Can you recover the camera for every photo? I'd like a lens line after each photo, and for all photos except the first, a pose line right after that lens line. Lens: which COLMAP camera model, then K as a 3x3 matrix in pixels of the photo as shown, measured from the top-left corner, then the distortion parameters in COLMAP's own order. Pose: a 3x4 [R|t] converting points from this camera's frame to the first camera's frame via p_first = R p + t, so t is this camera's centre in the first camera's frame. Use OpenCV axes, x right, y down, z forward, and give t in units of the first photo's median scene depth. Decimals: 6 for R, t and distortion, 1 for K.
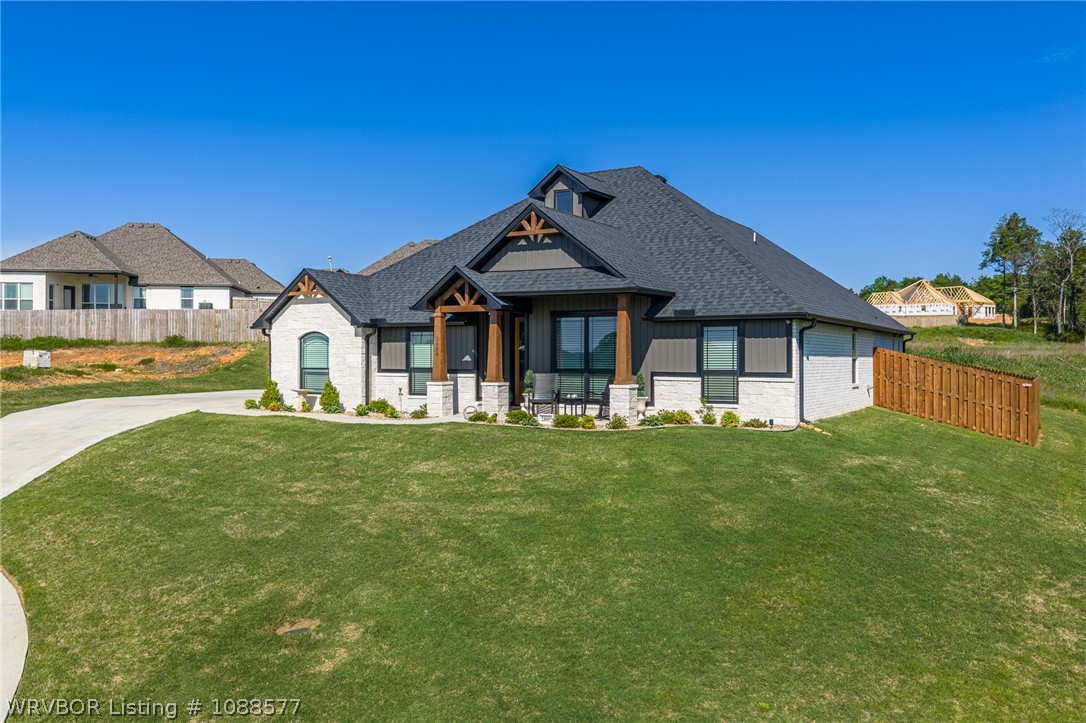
lens RADIAL K [[893.9, 0, 547.6], [0, 893.9, 362.6], [0, 0, 1]] dist [0.012375, -0.014270]
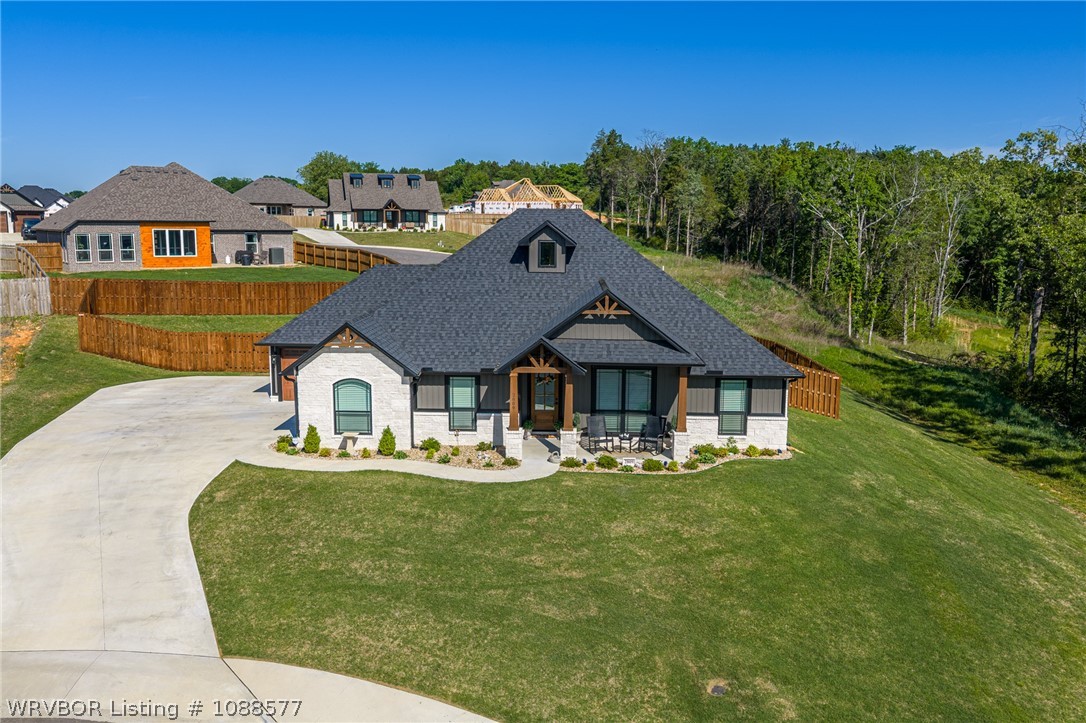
lens RADIAL K [[893.9, 0, 547.6], [0, 893.9, 362.6], [0, 0, 1]] dist [0.012375, -0.014270]
pose [[0.883904, -0.067145, 0.462822, -0.562895], [-0.003163, 0.988759, 0.149488, -0.220470], [-0.467657, -0.133597, 0.873756, -0.049148]]
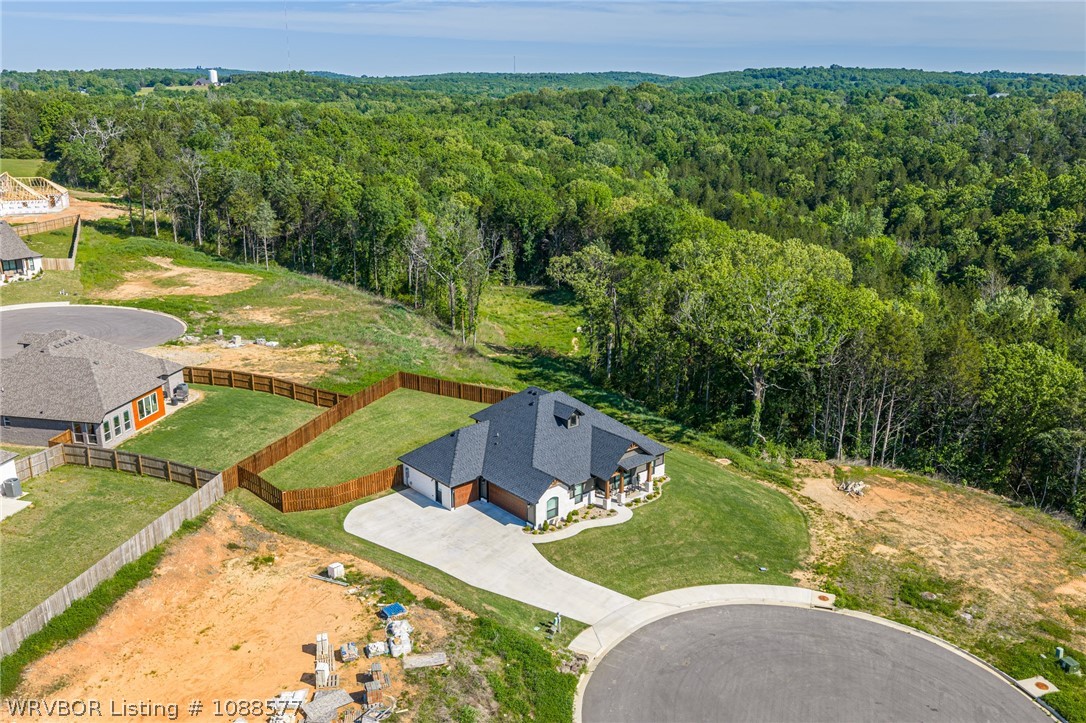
lens RADIAL K [[893.9, 0, 547.6], [0, 893.9, 362.6], [0, 0, 1]] dist [0.012375, -0.014270]
pose [[0.332787, -0.268982, 0.903826, -2.642445], [0.000171, 0.958473, 0.285182, -1.215189], [-0.943002, -0.094751, 0.319014, 0.203956]]
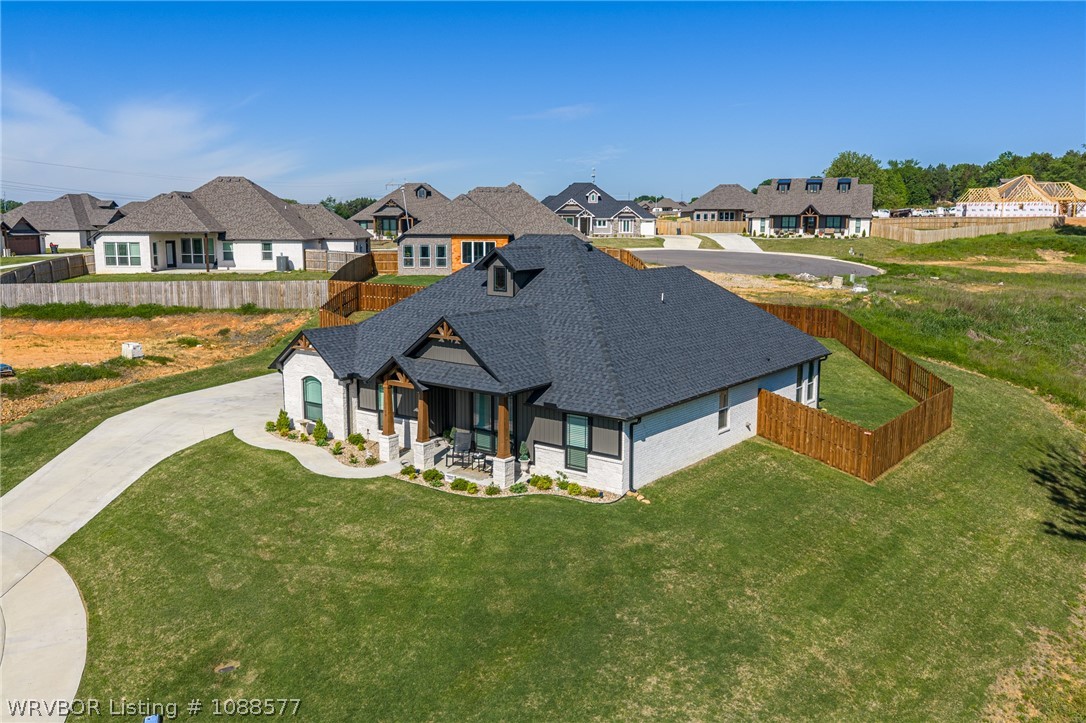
lens RADIAL K [[893.9, 0, 547.6], [0, 893.9, 362.6], [0, 0, 1]] dist [0.012375, -0.014270]
pose [[0.991583, 0.021988, -0.127595, 0.259558], [-0.002294, 0.988303, 0.152486, -0.263314], [0.129455, -0.150910, 0.980034, -0.253535]]
